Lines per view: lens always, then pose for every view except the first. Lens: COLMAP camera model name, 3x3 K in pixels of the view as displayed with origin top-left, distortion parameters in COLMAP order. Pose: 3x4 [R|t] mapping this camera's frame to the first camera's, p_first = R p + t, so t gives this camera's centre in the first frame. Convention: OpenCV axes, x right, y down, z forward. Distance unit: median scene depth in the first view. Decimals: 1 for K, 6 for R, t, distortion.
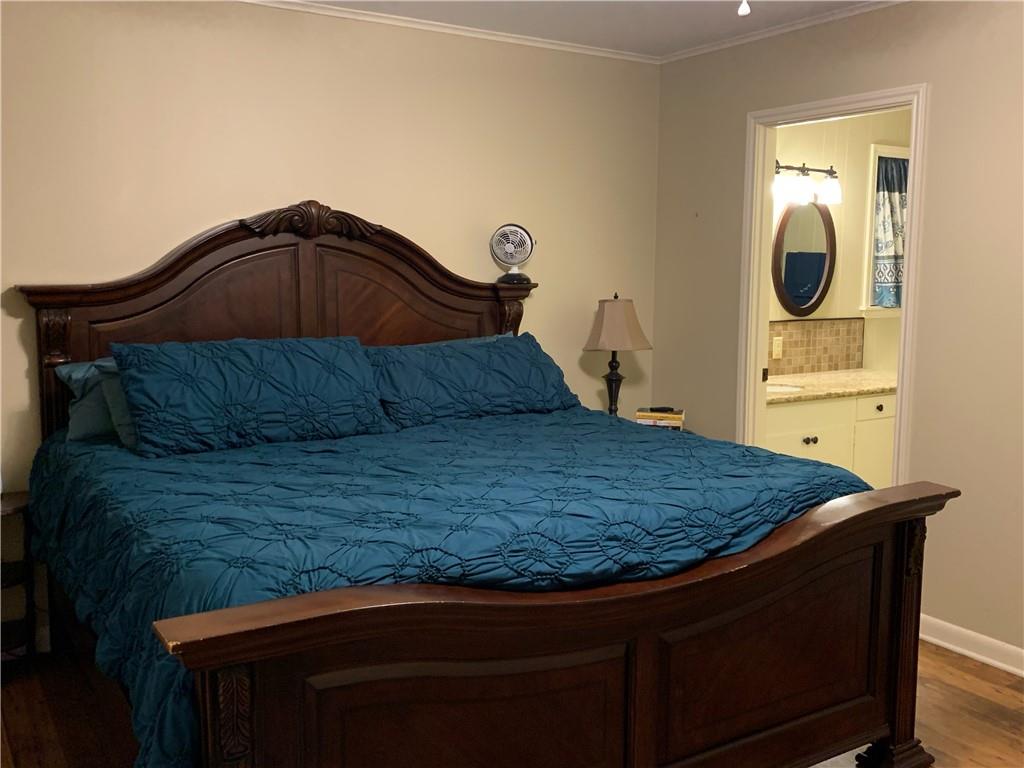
lens RADIAL K [[950.3, 0, 512.0], [0, 950.3, 384.0], [0, 0, 1]] dist [0.083137, -0.008164]
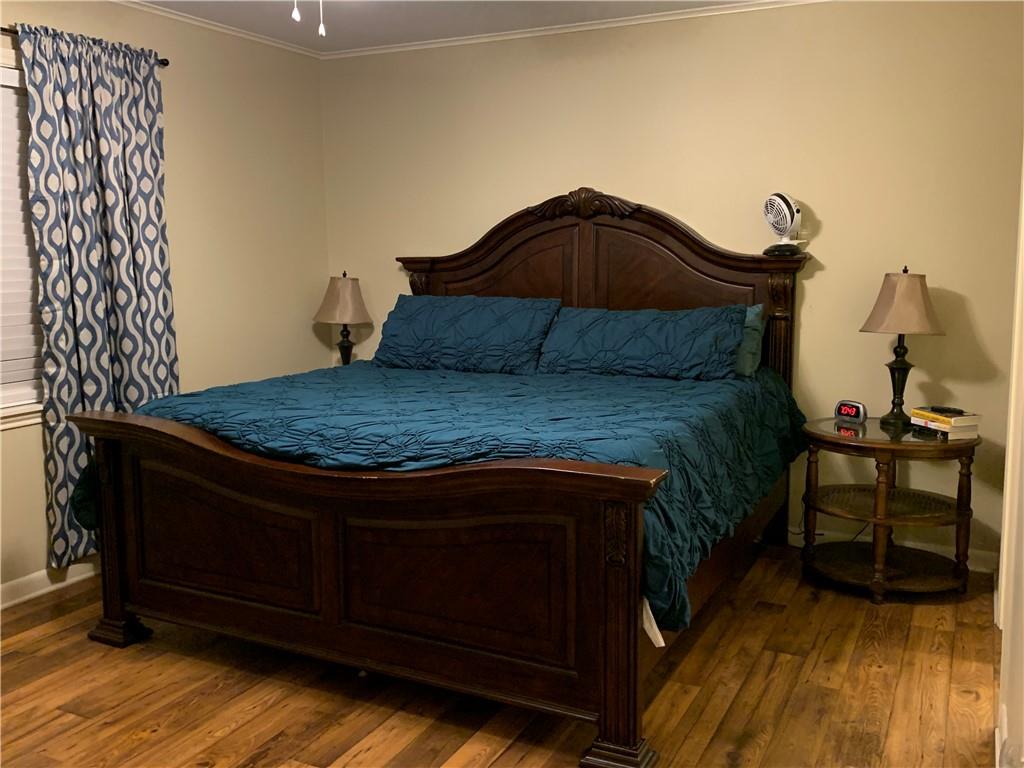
lens RADIAL K [[950.3, 0, 512.0], [0, 950.3, 384.0], [0, 0, 1]] dist [0.083137, -0.008164]
pose [[0.511366, 0.110739, -0.852198, 0.806337], [-0.101113, 0.992528, 0.068300, -0.017580], [0.853394, 0.051242, 0.518742, 0.304455]]
